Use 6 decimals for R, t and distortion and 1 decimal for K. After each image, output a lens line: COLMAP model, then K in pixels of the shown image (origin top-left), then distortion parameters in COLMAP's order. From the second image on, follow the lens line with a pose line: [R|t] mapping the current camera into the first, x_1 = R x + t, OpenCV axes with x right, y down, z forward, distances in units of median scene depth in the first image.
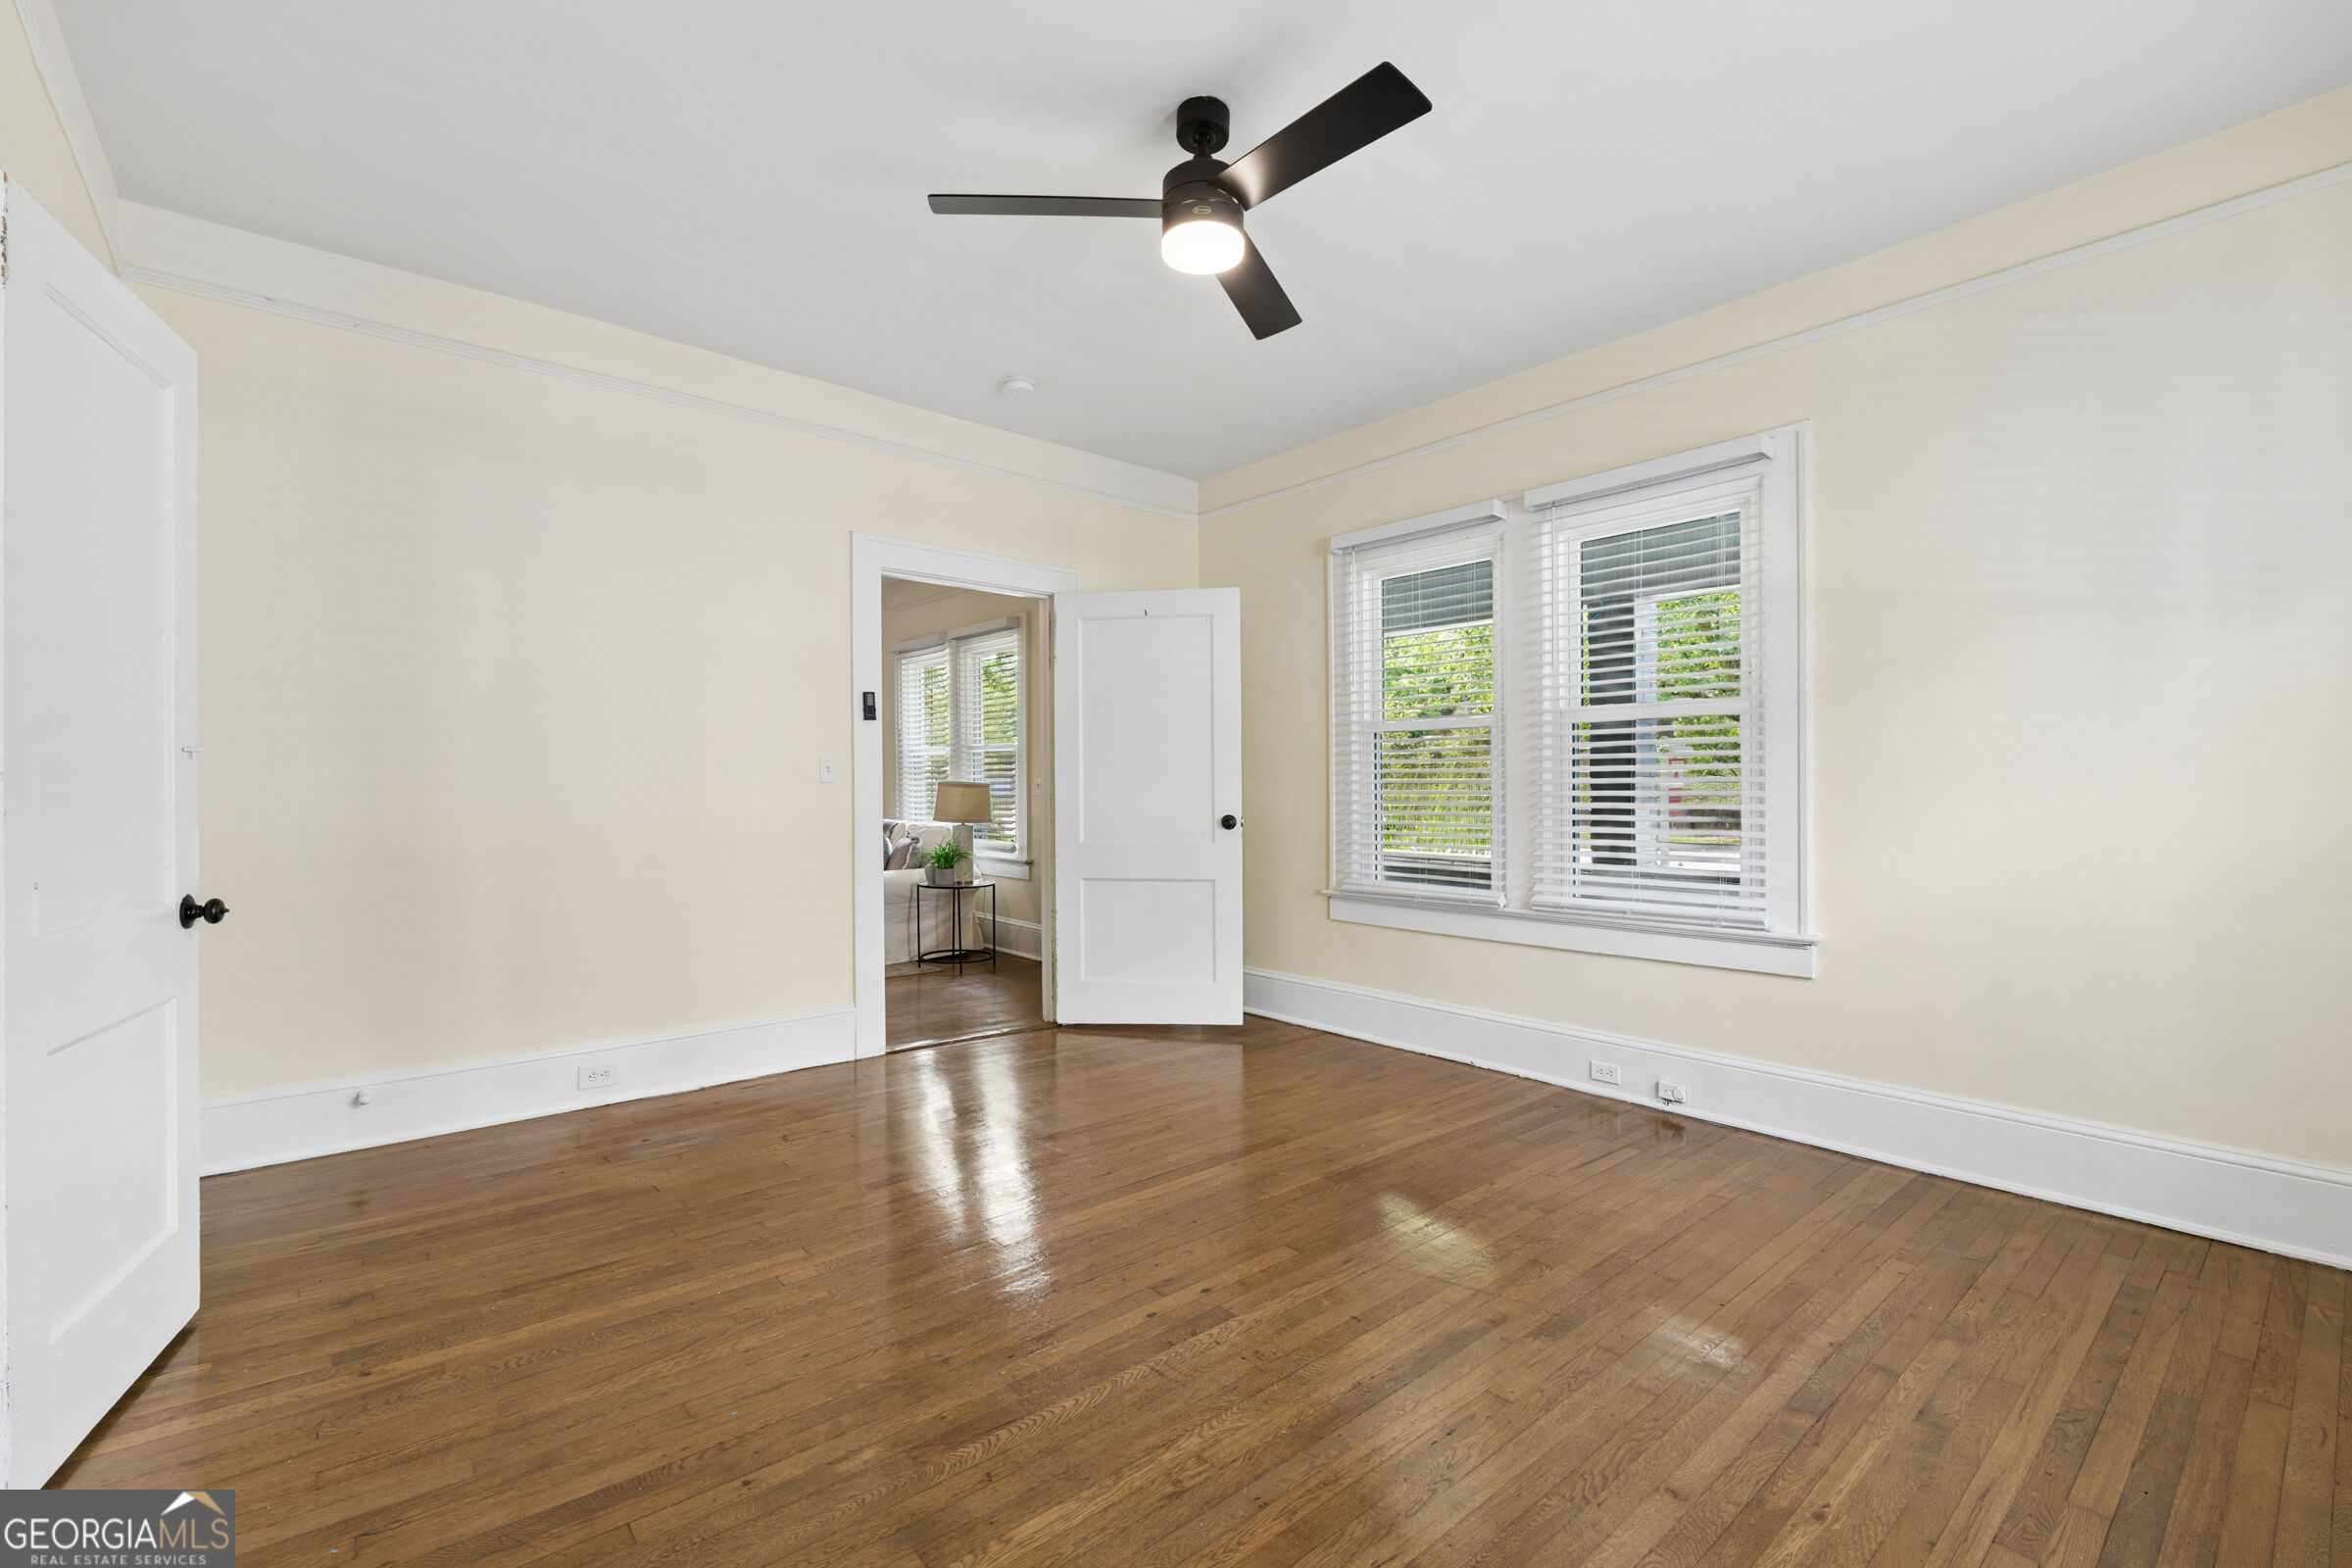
lens RADIAL K [[1038.0, 0, 1165.4], [0, 1038.0, 764.0], [0, 0, 1]] dist [-0.004702, -0.000008]
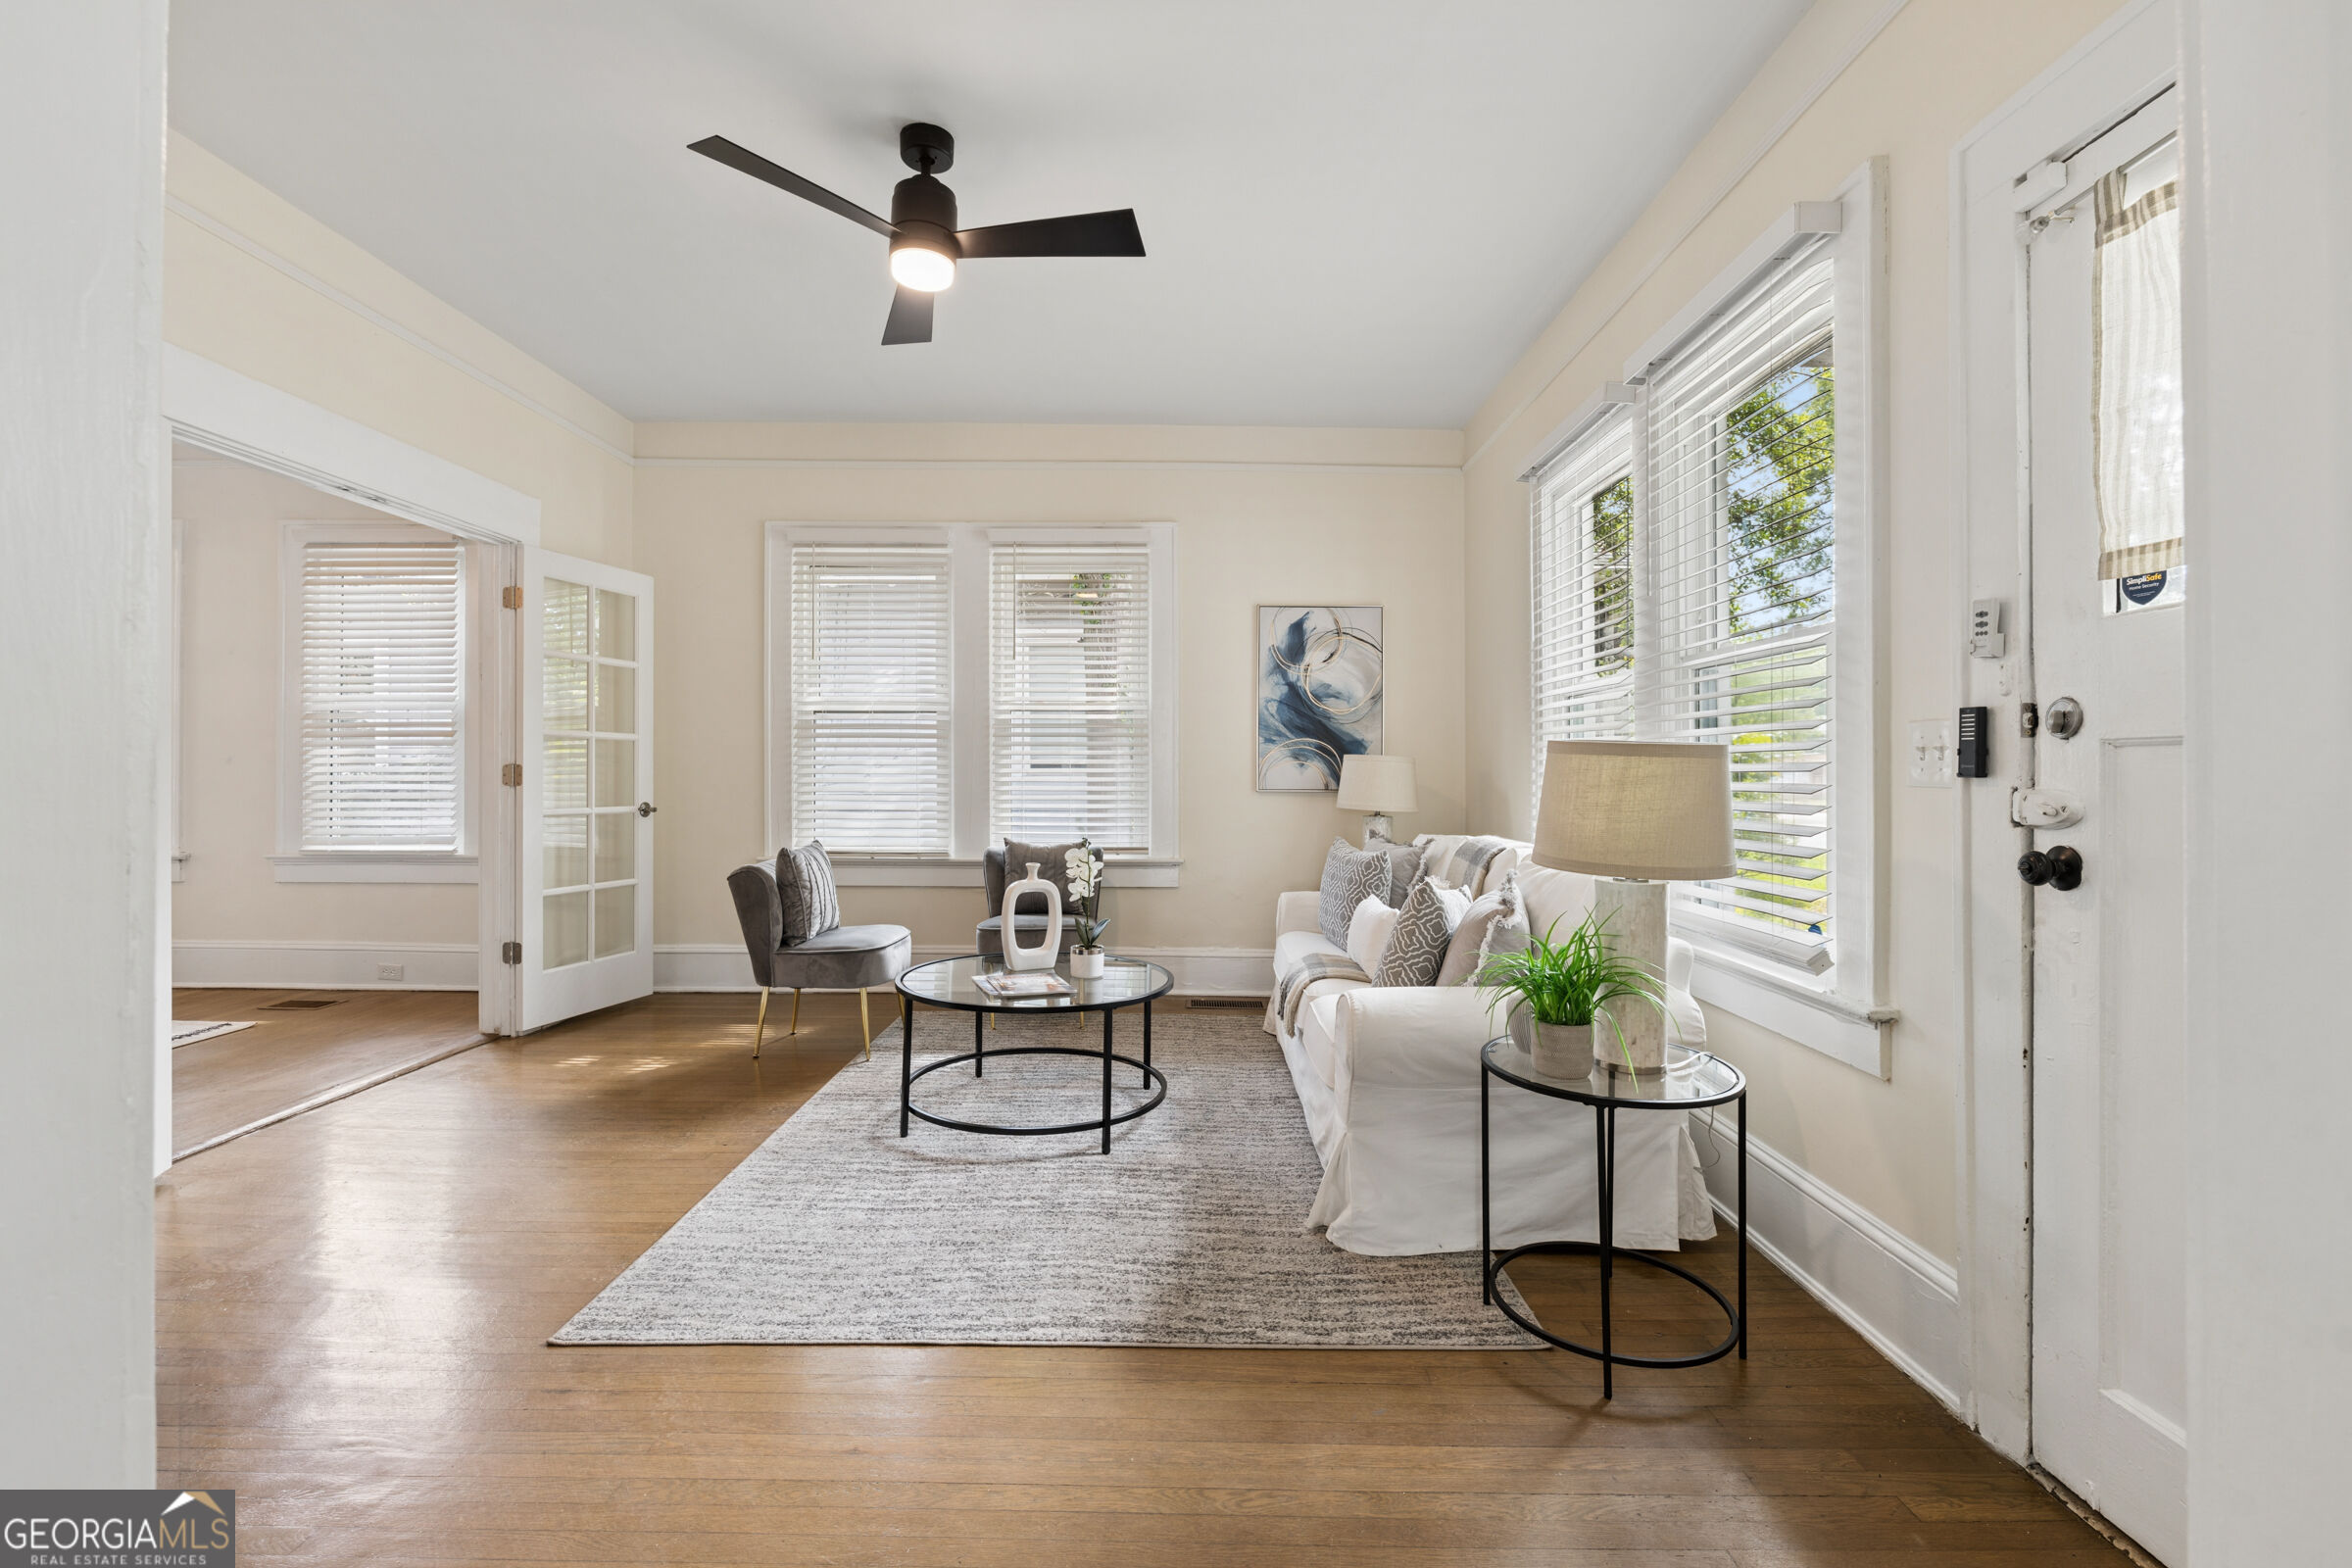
lens RADIAL K [[1038.0, 0, 1165.4], [0, 1038.0, 764.0], [0, 0, 1]] dist [-0.004702, -0.000008]
pose [[0.759143, 0.002429, -0.650919, -0.182662], [0.002673, 0.999973, 0.006849, 0.040408], [0.650918, -0.006940, 0.759116, 1.249458]]
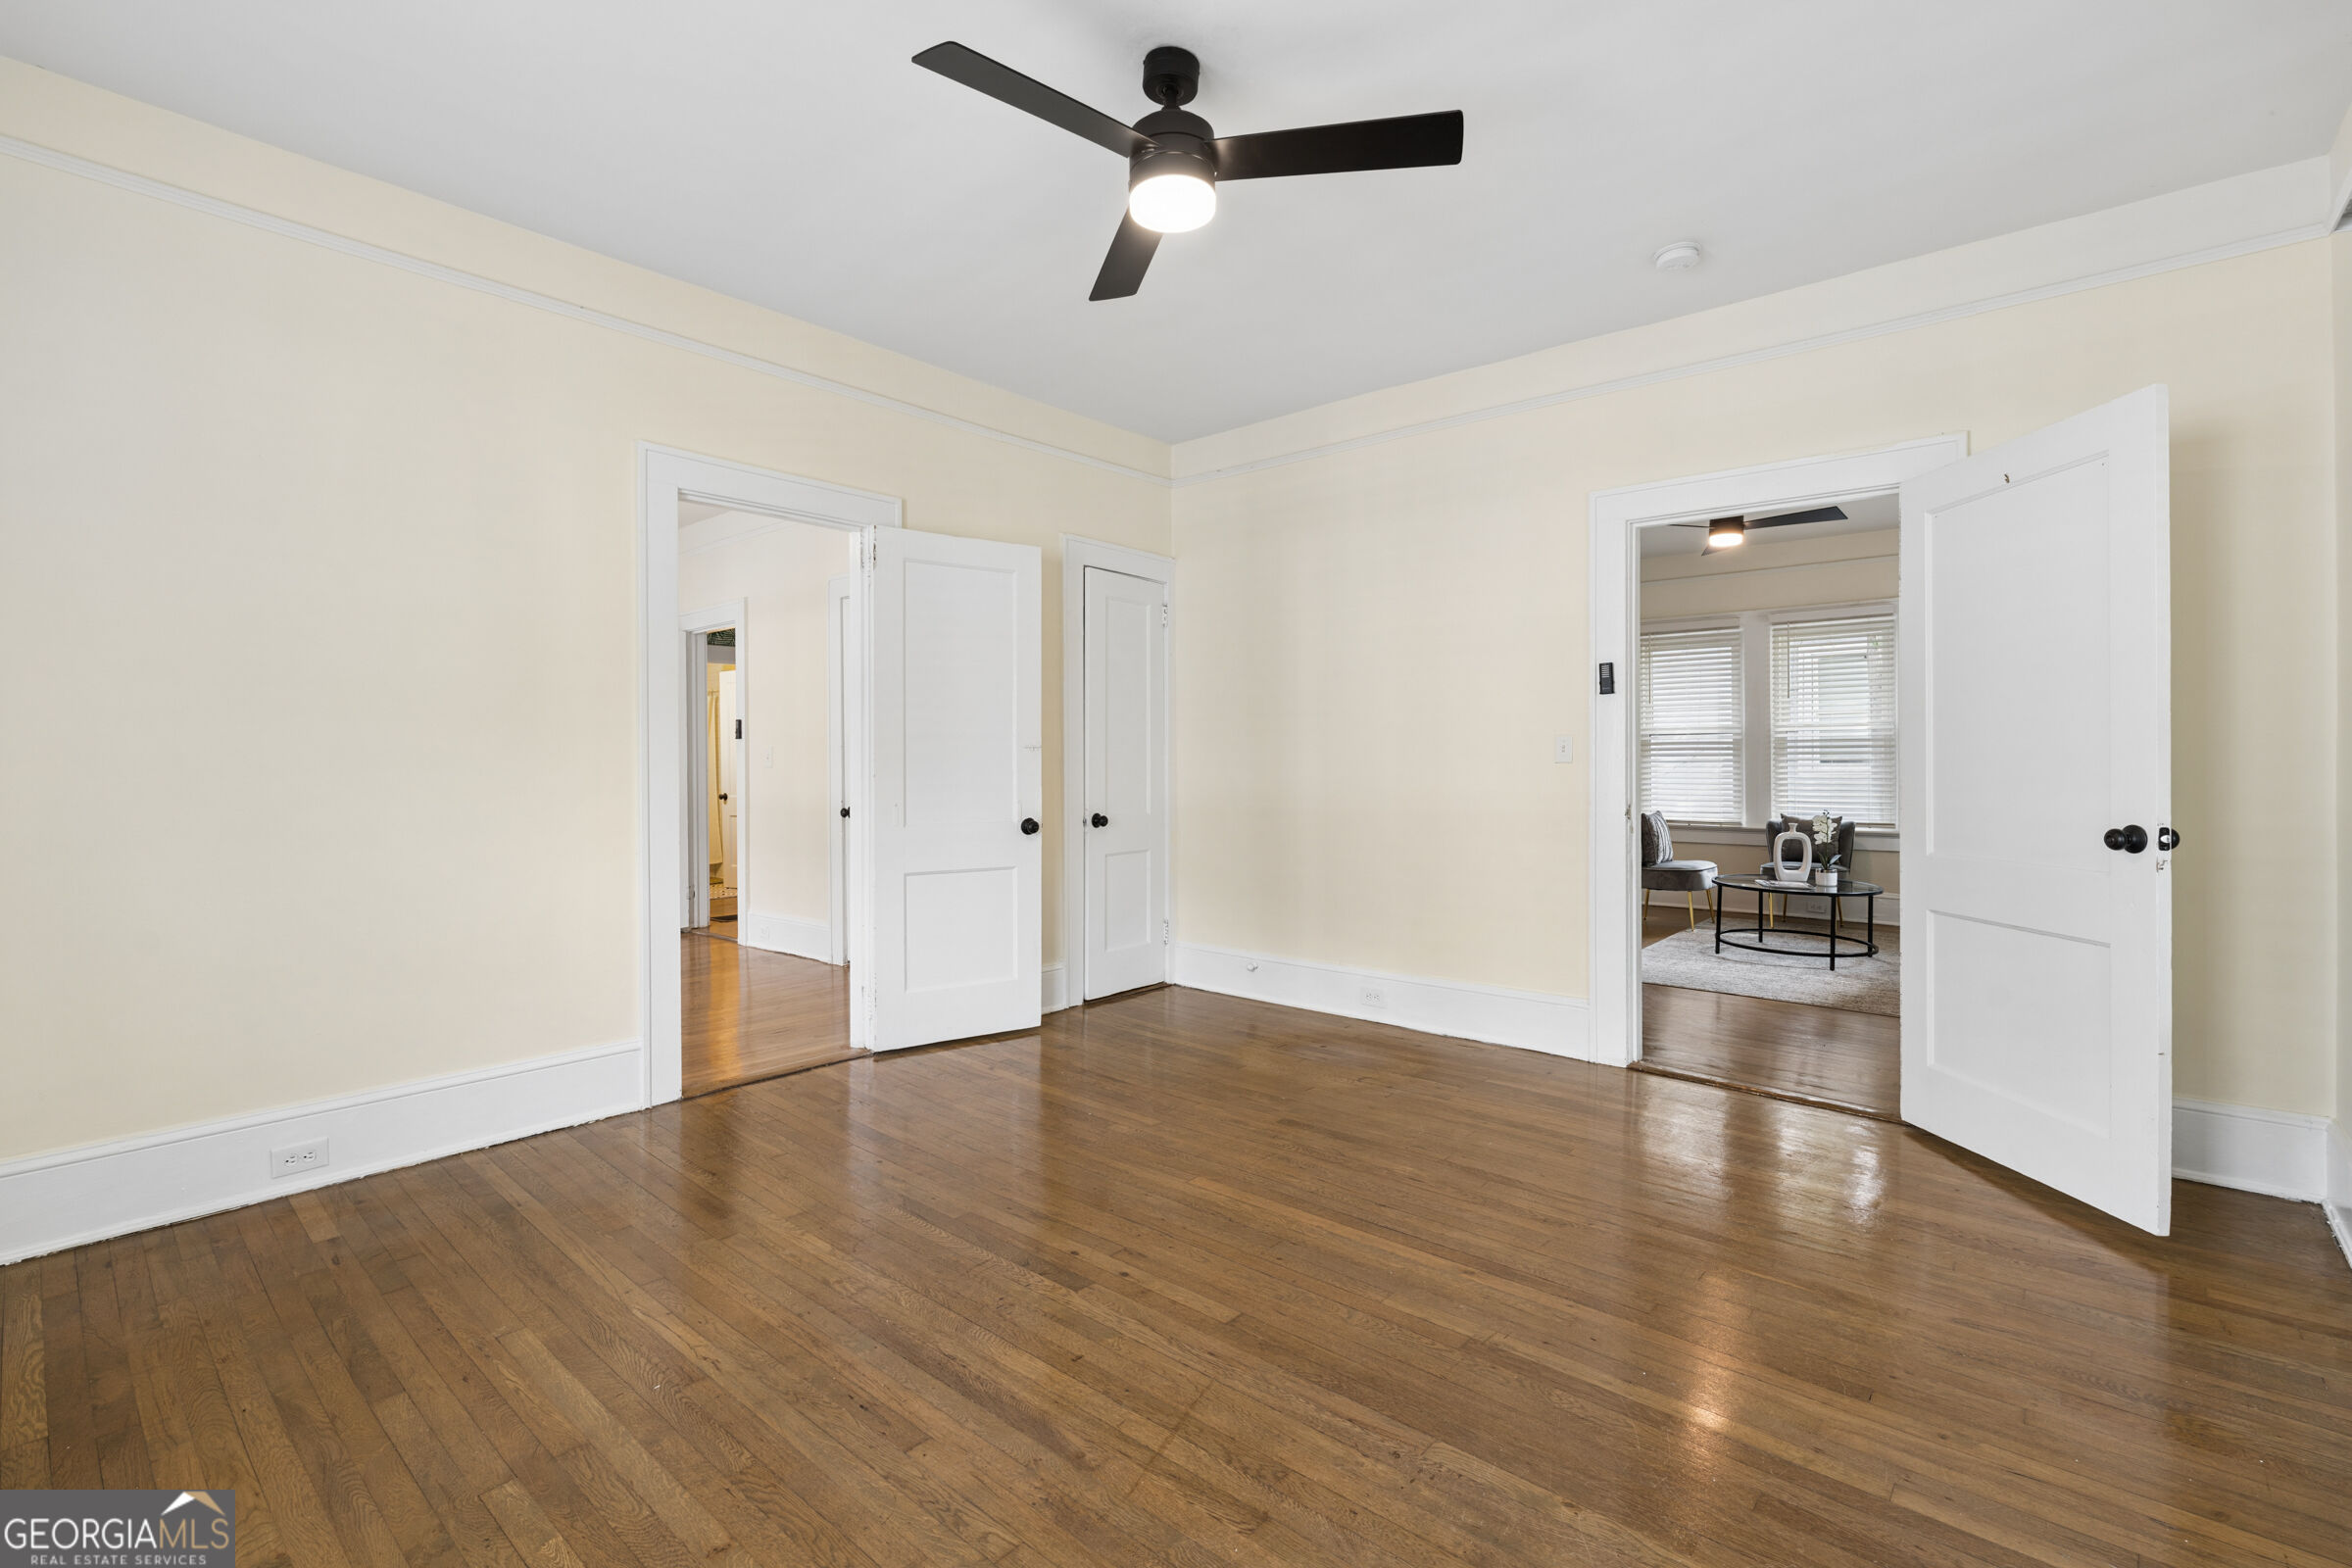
lens RADIAL K [[1038.0, 0, 1165.4], [0, 1038.0, 764.0], [0, 0, 1]] dist [-0.004702, -0.000008]
pose [[0.147485, 0.003494, -0.989058, 0.676243], [0.018285, 0.999813, 0.006259, 0.007421], [0.988895, -0.019008, 0.147394, 0.591684]]
